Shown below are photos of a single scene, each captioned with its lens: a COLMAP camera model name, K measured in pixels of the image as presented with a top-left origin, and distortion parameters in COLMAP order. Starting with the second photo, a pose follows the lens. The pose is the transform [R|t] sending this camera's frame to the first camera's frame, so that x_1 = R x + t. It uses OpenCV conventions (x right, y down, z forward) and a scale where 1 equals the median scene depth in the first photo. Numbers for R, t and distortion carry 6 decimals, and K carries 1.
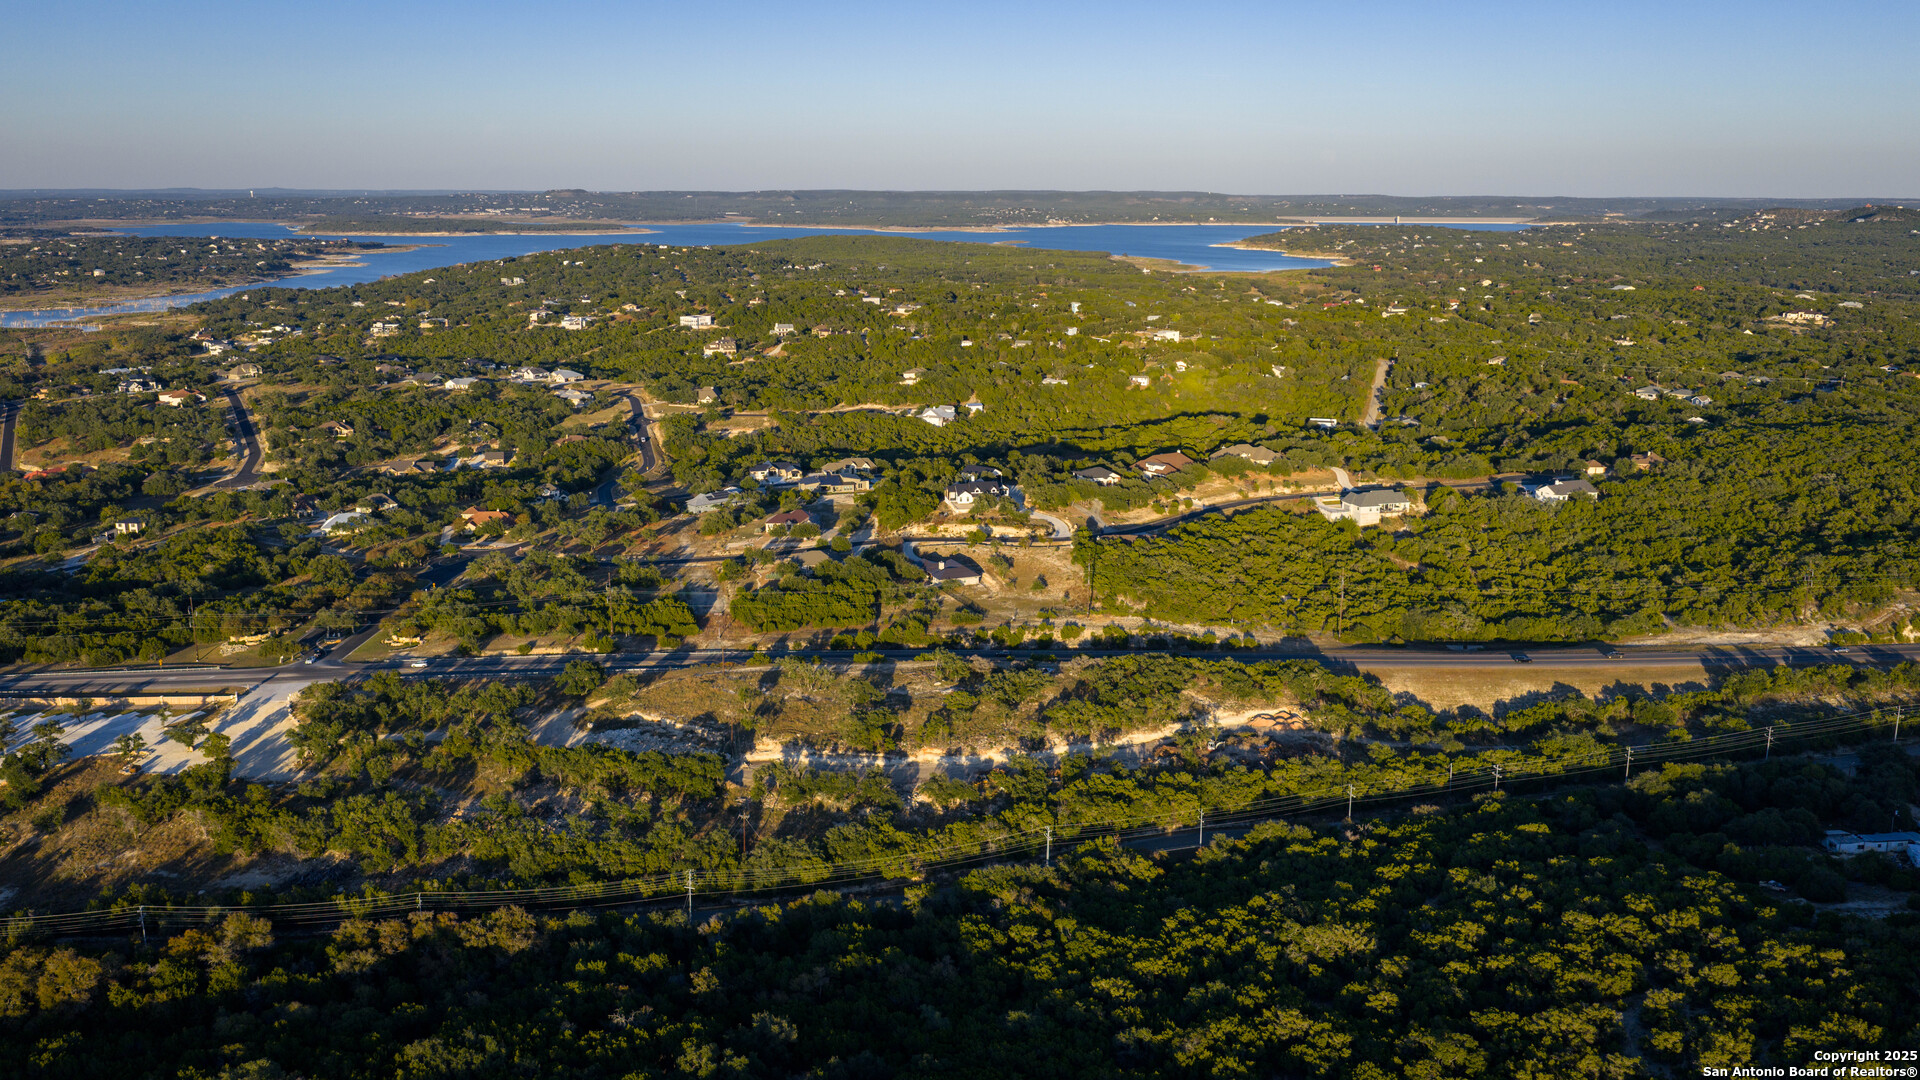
lens RADIAL K [[1583.5, 0, 959.6], [0, 1583.5, 539.6], [0, 0, 1]] dist [0.028471, -0.061941]
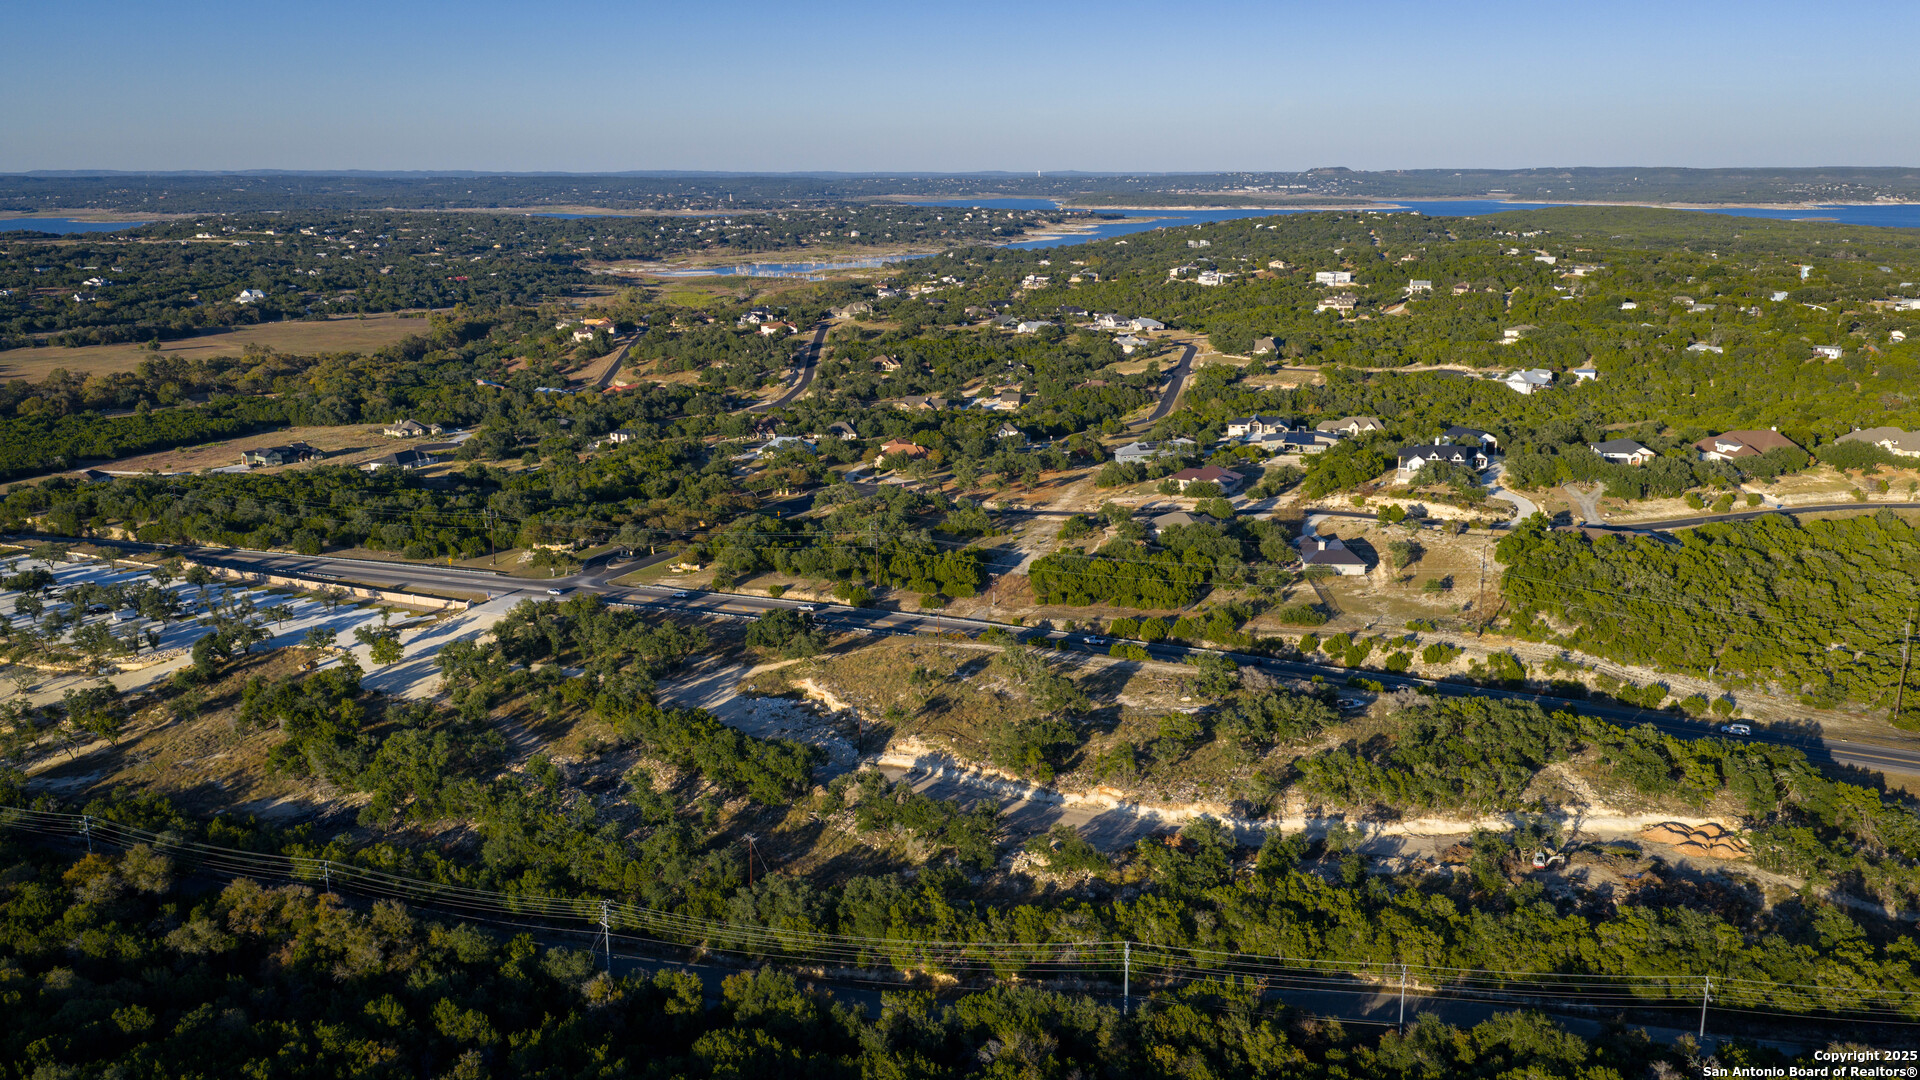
lens RADIAL K [[1583.5, 0, 957.3], [0, 1583.5, 546.4], [0, 0, 1]] dist [0.028471, -0.061941]
pose [[0.891771, 0.099466, -0.441420, 0.089858], [-0.092849, 0.995006, 0.036630, 0.002732], [0.442859, 0.008320, 0.896553, 0.141329]]
